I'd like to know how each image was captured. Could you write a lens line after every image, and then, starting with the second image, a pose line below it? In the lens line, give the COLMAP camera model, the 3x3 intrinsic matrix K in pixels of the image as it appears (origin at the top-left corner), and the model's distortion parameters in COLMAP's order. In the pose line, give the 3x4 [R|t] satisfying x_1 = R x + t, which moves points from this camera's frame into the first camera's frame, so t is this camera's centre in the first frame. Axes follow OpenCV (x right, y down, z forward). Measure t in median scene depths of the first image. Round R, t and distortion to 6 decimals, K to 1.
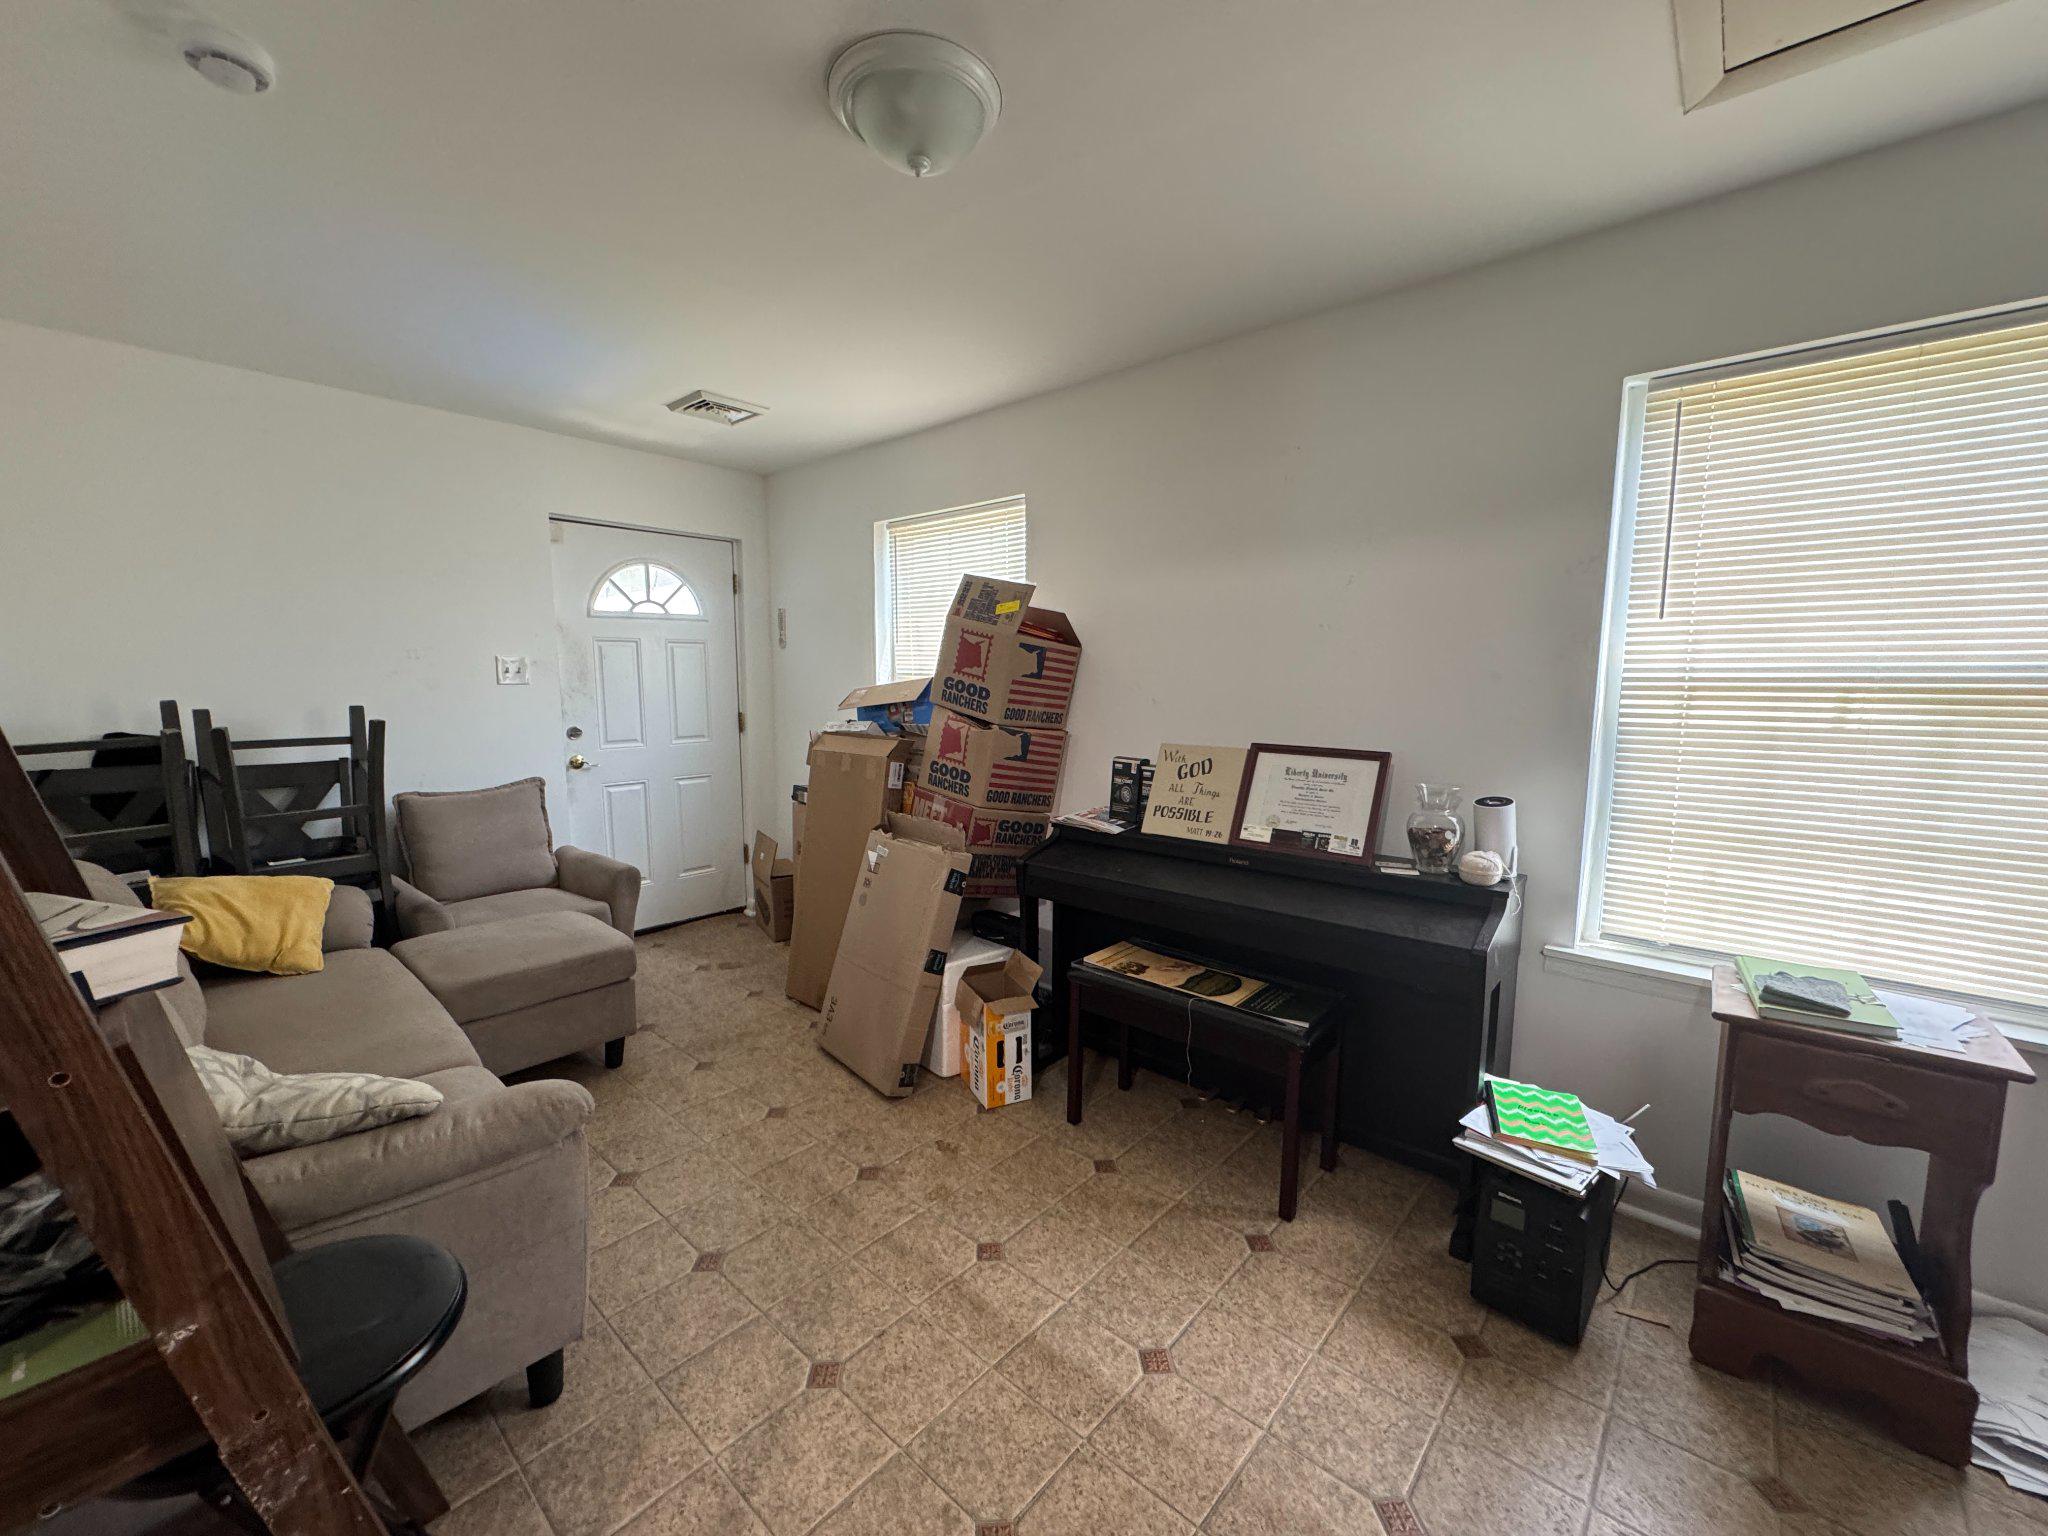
lens RADIAL K [[812.4, 0, 1023.3], [0, 812.4, 773.5], [0, 0, 1]] dist [-0.001603, -0.000167]
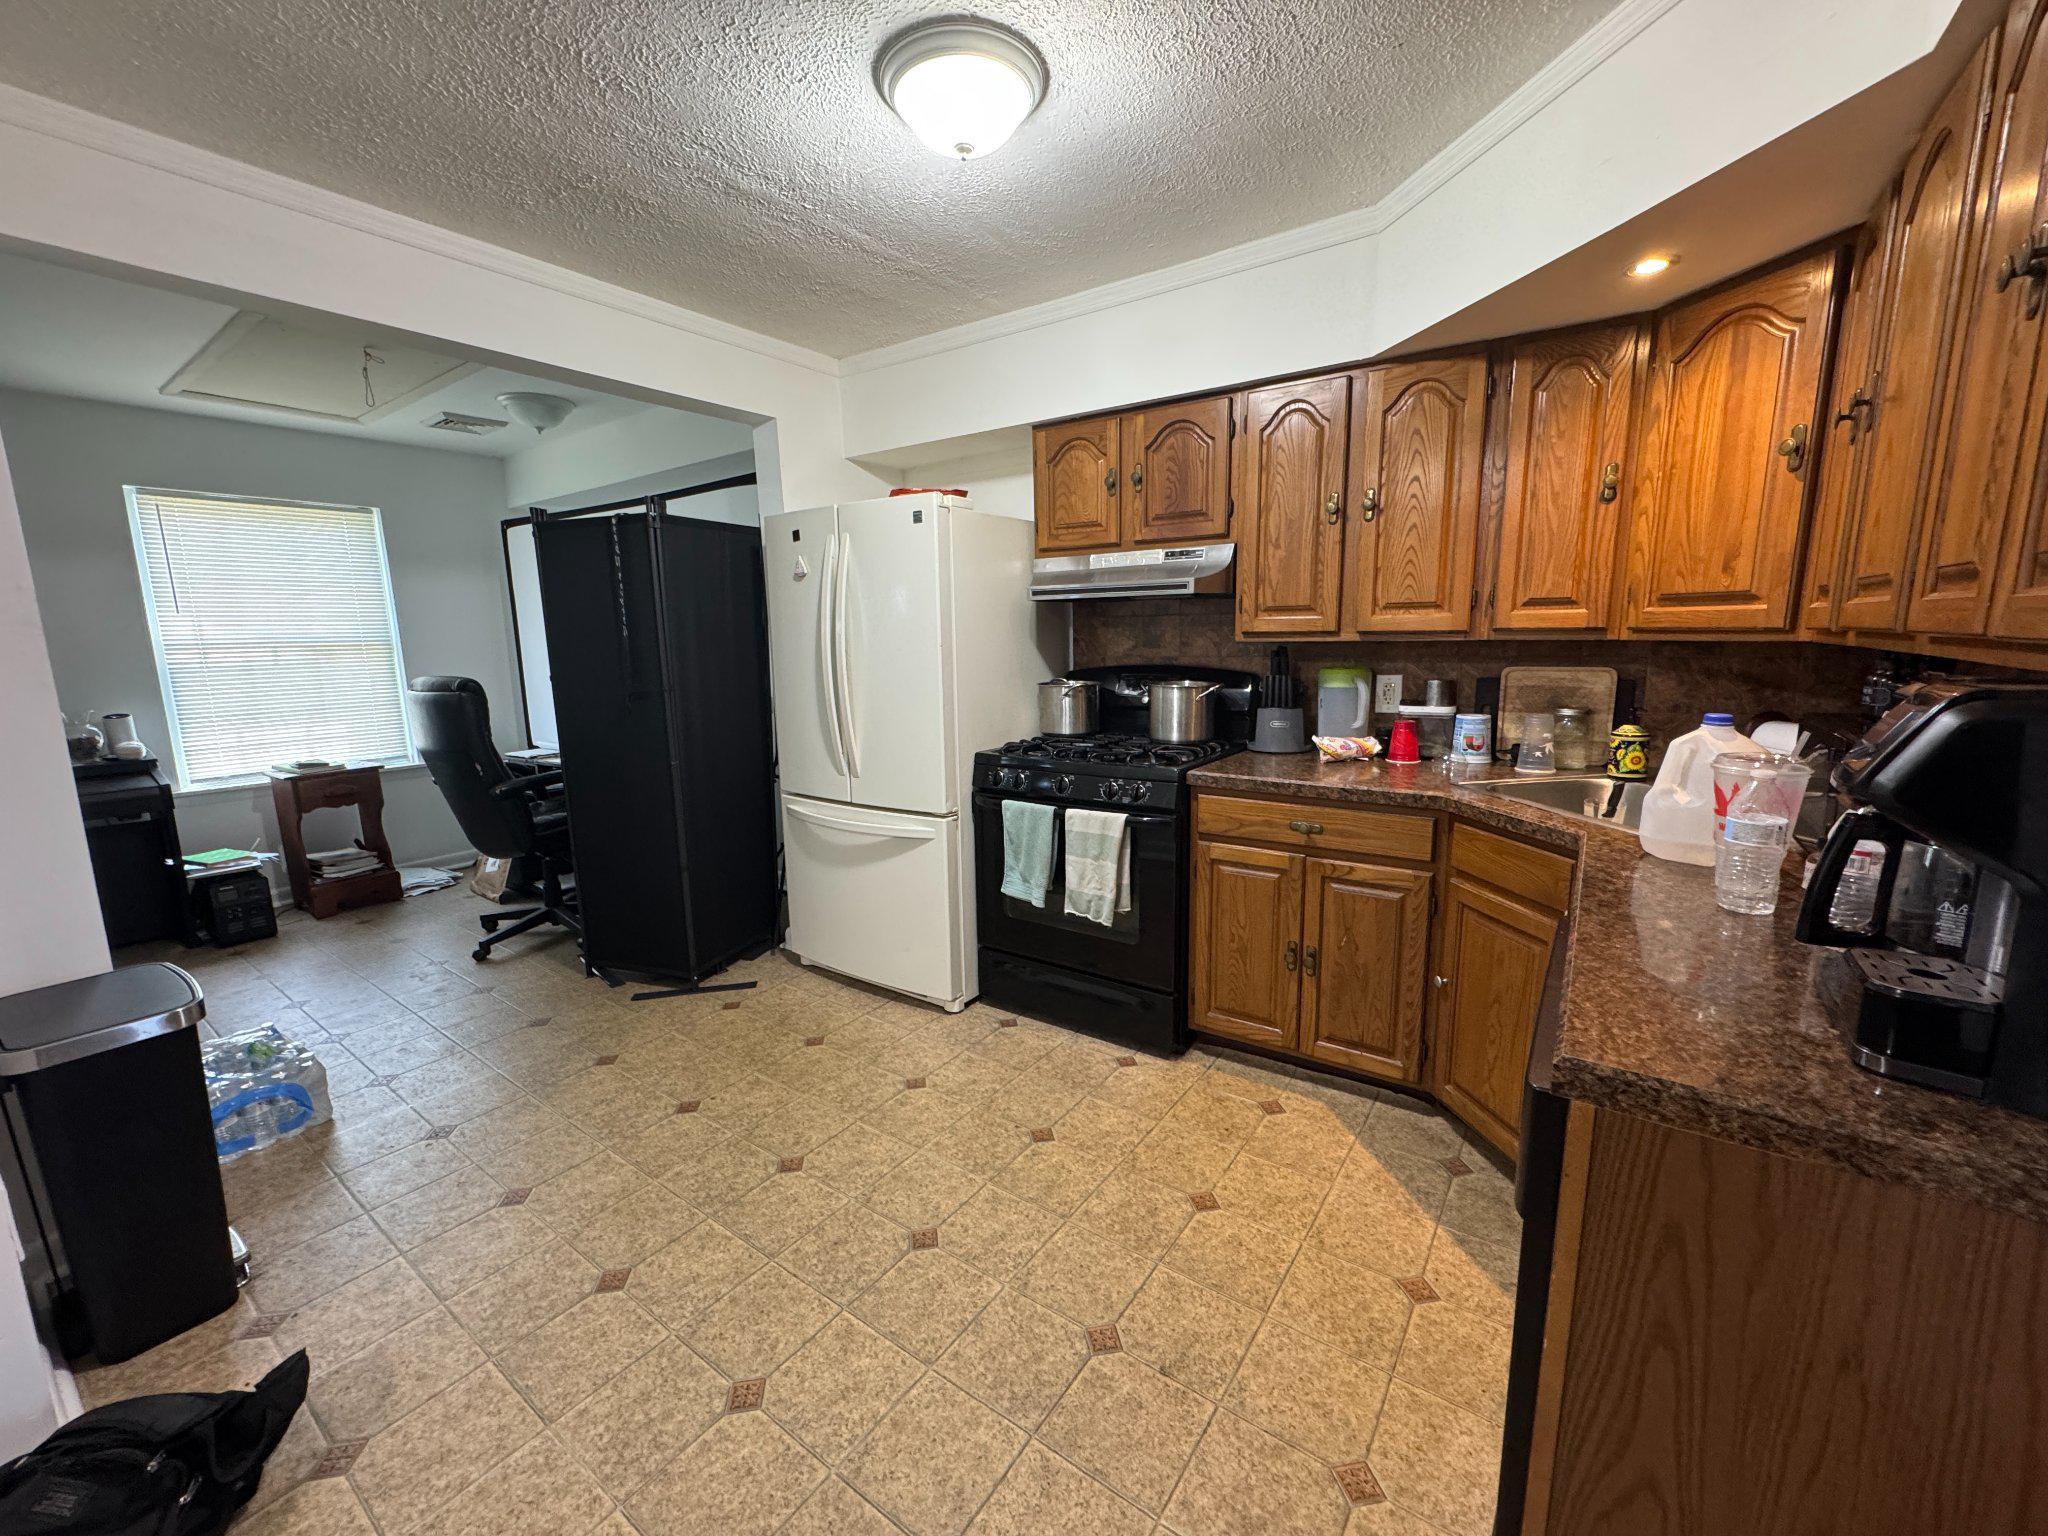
lens RADIAL K [[812.4, 0, 1024.4], [0, 812.4, 769.8], [0, 0, 1]] dist [-0.001603, -0.000167]
pose [[-0.098192, -0.175760, 0.979524, -1.571411], [0.140368, 0.971994, 0.188480, 0.109280], [-0.985218, 0.156001, -0.070771, -0.924234]]
